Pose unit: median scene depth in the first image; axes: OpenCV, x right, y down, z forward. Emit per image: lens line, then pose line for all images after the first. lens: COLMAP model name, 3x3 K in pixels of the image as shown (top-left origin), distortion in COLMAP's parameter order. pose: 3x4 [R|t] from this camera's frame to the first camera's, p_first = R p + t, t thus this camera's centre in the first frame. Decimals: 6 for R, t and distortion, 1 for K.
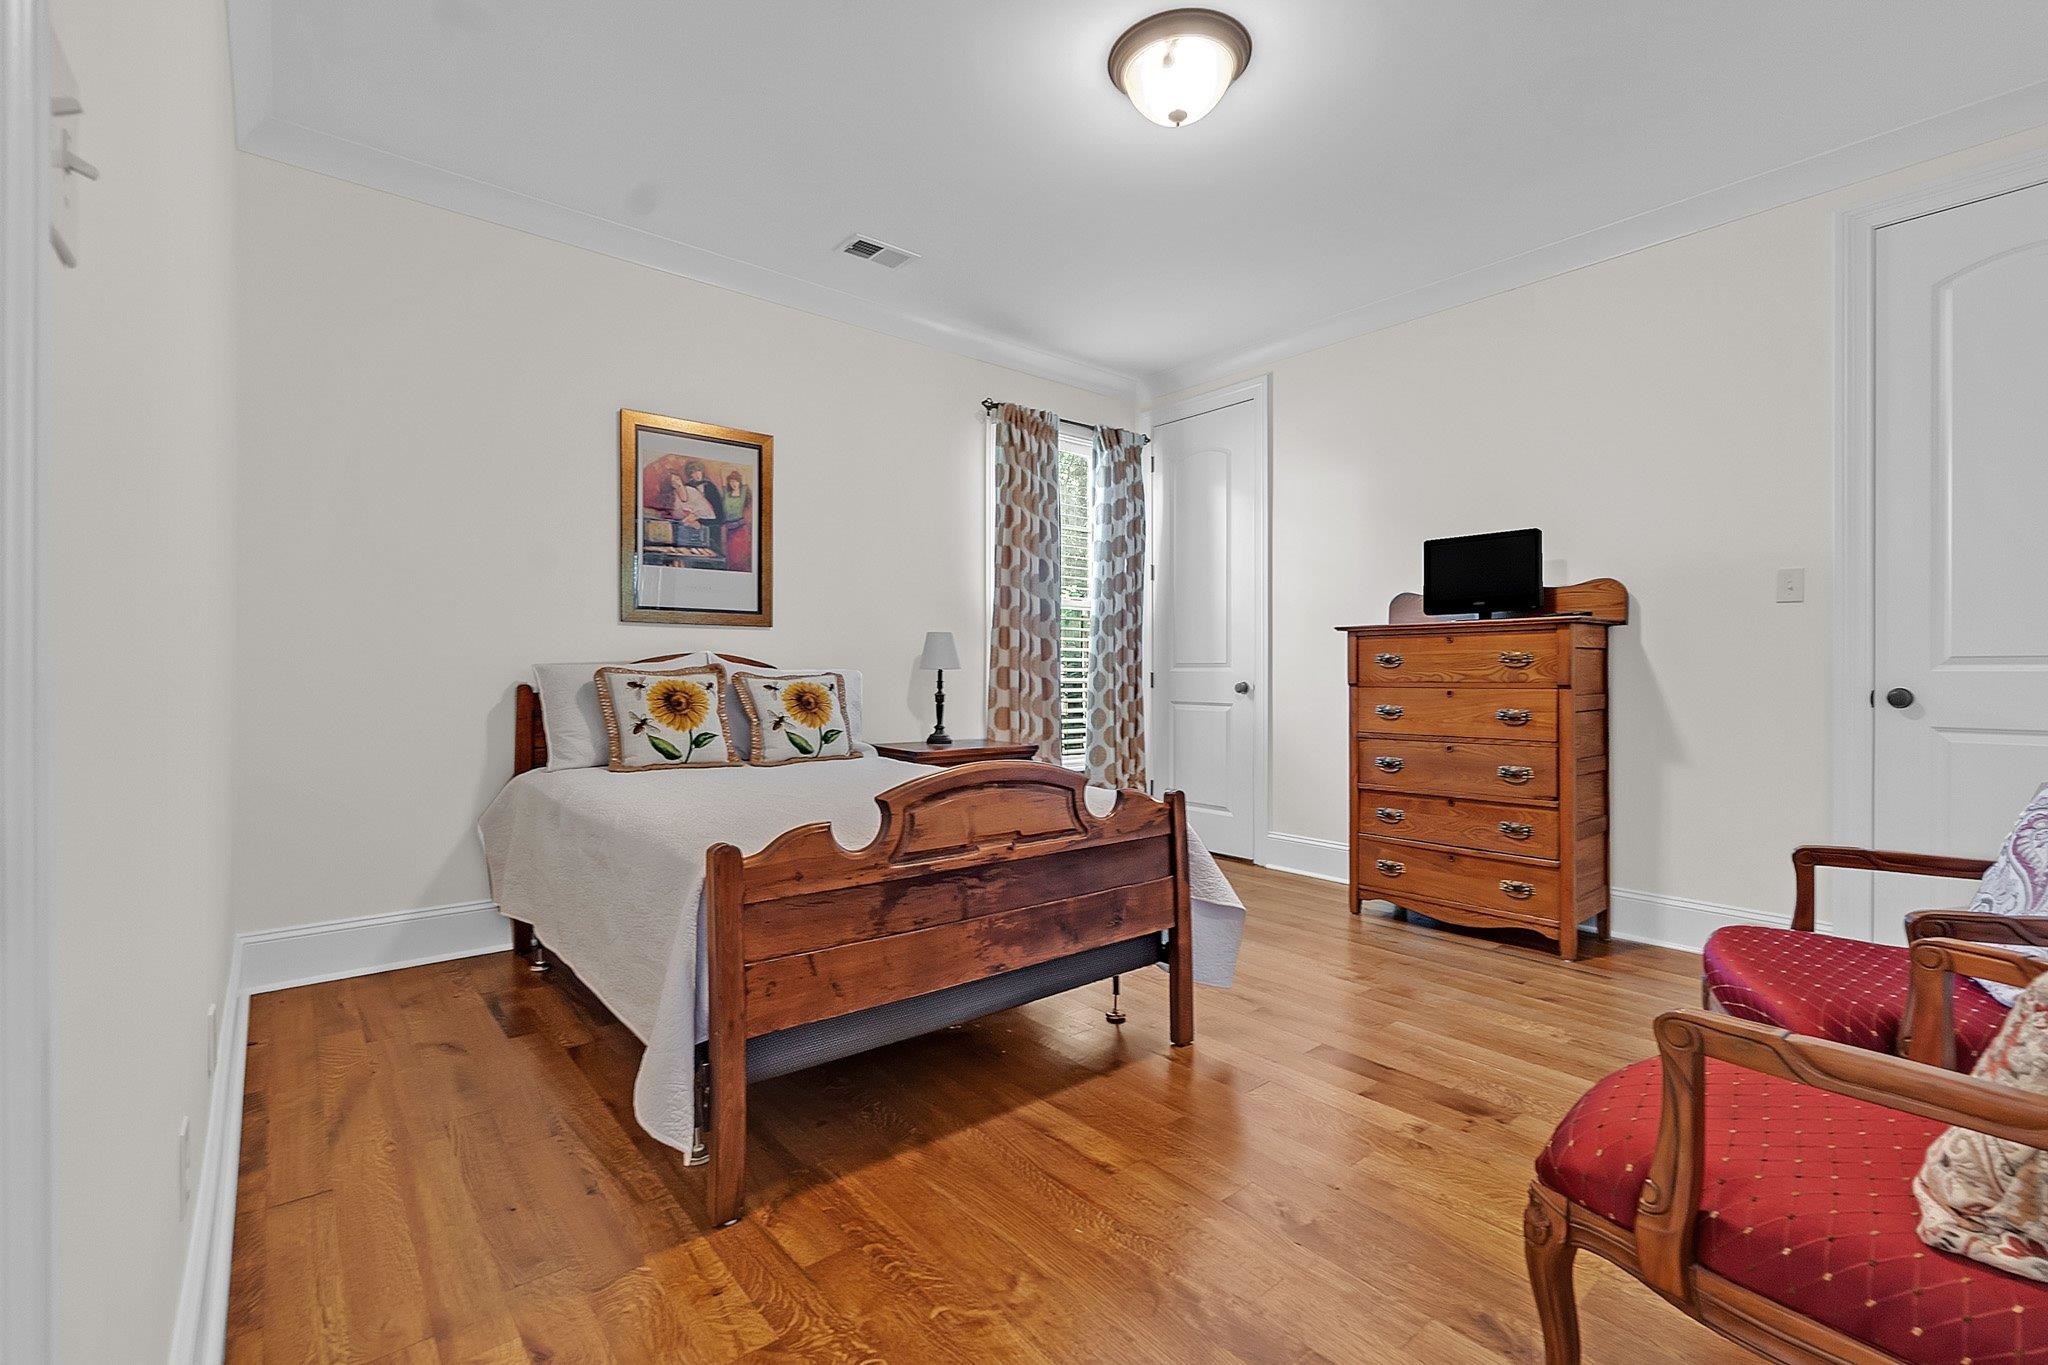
lens RADIAL K [[905.8, 0, 1024.6], [0, 905.8, 676.1], [0, 0, 1]] dist [-0.008392, 0.001345]
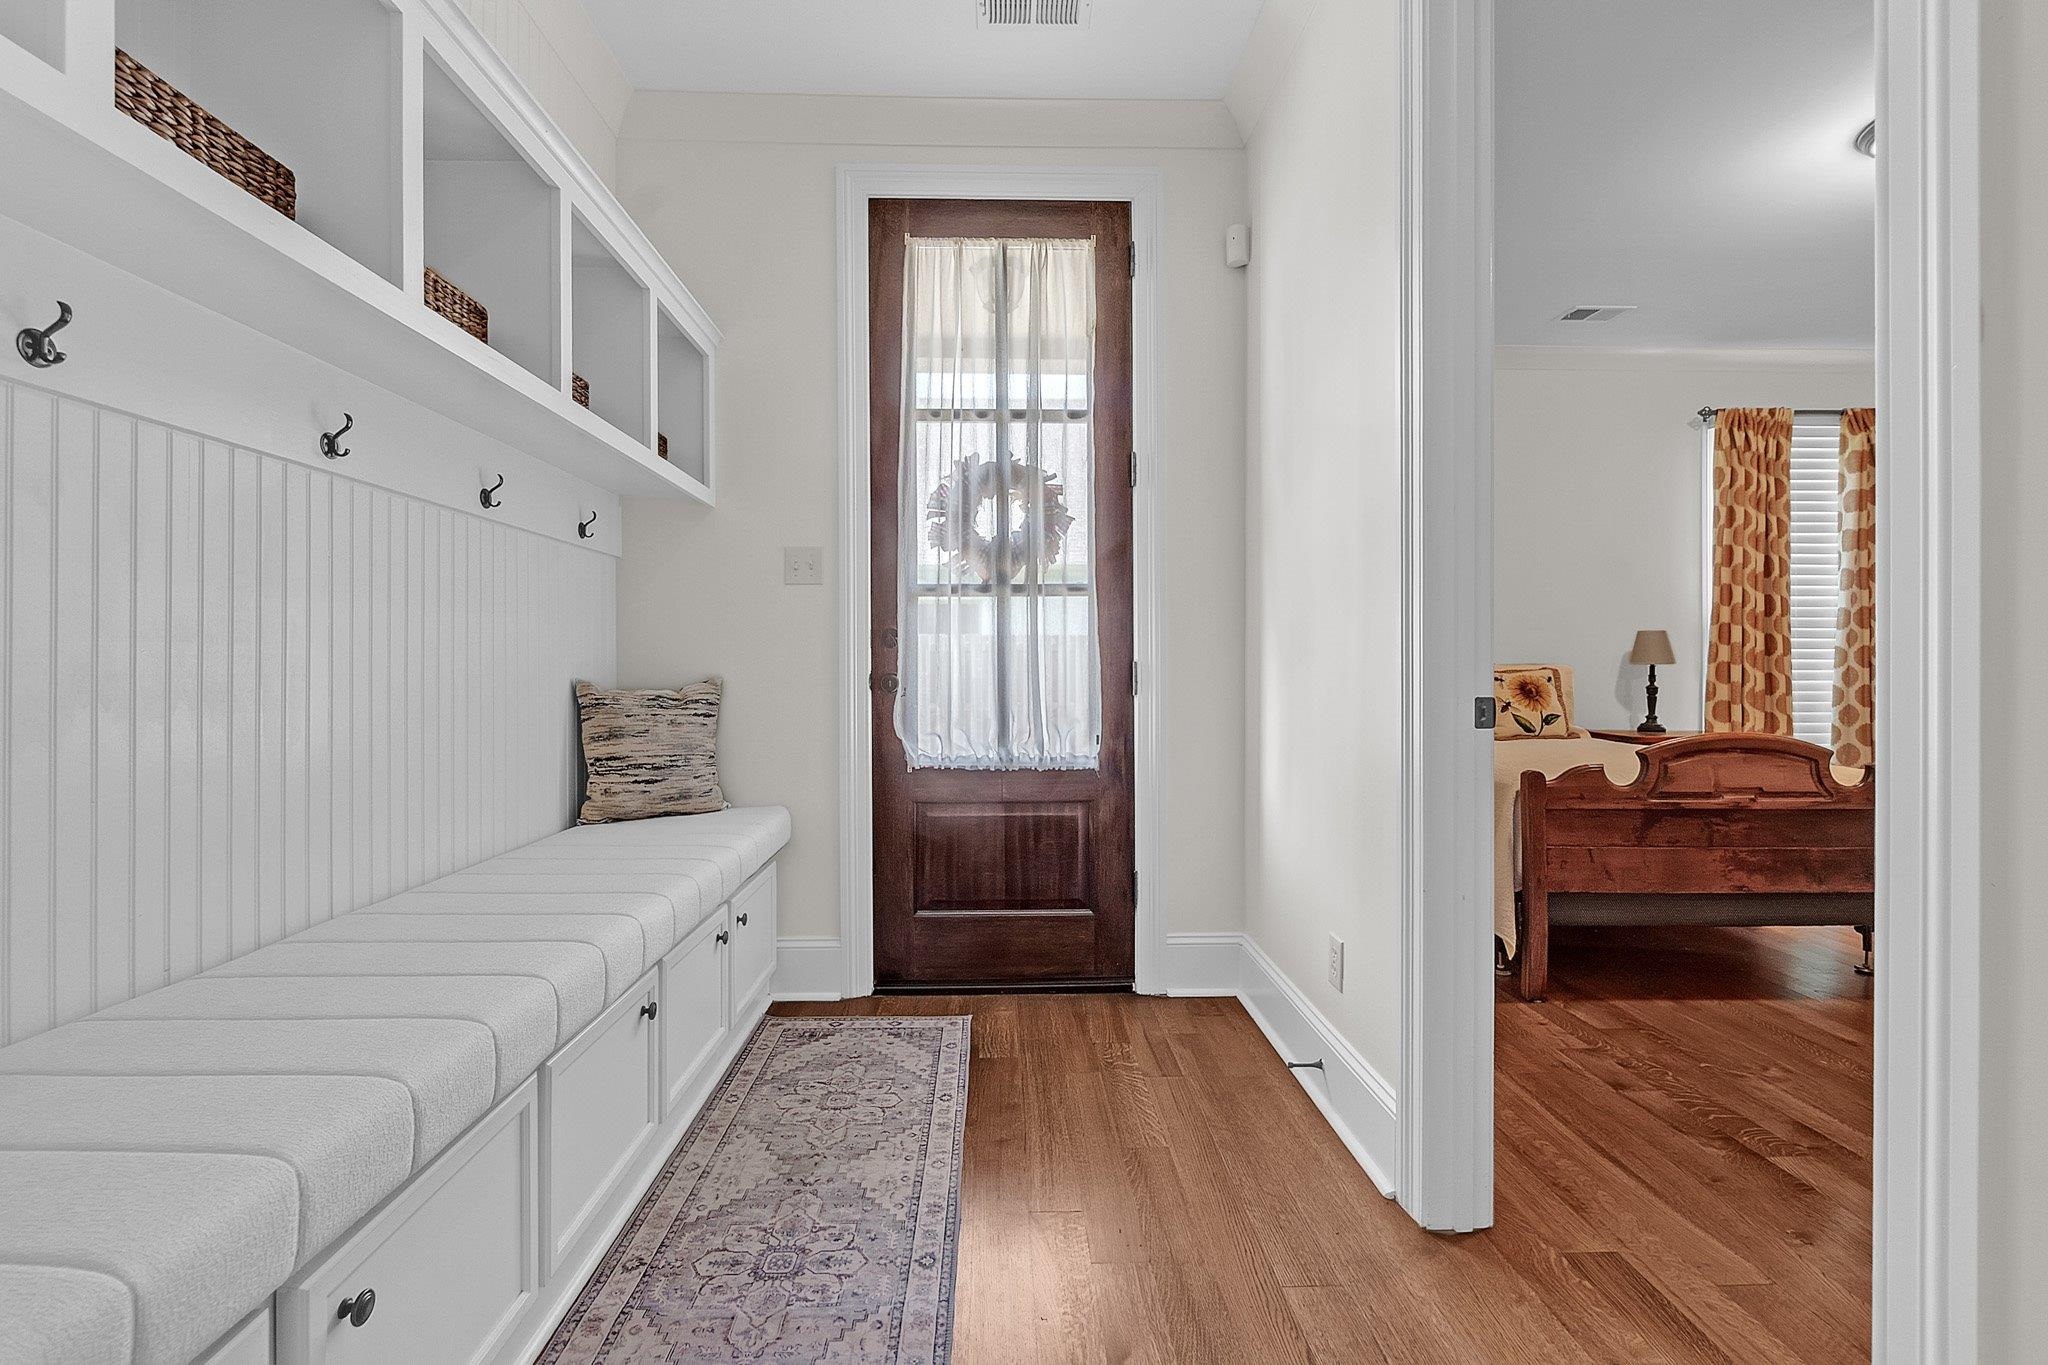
lens RADIAL K [[905.8, 0, 996.0], [0, 905.8, 669.7], [0, 0, 1]] dist [-0.008392, 0.001345]
pose [[0.777300, -0.001496, -0.629128, -0.026751], [-0.001194, 0.999992, -0.003854, 0.004528], [0.629129, 0.003747, 0.777292, -0.404050]]
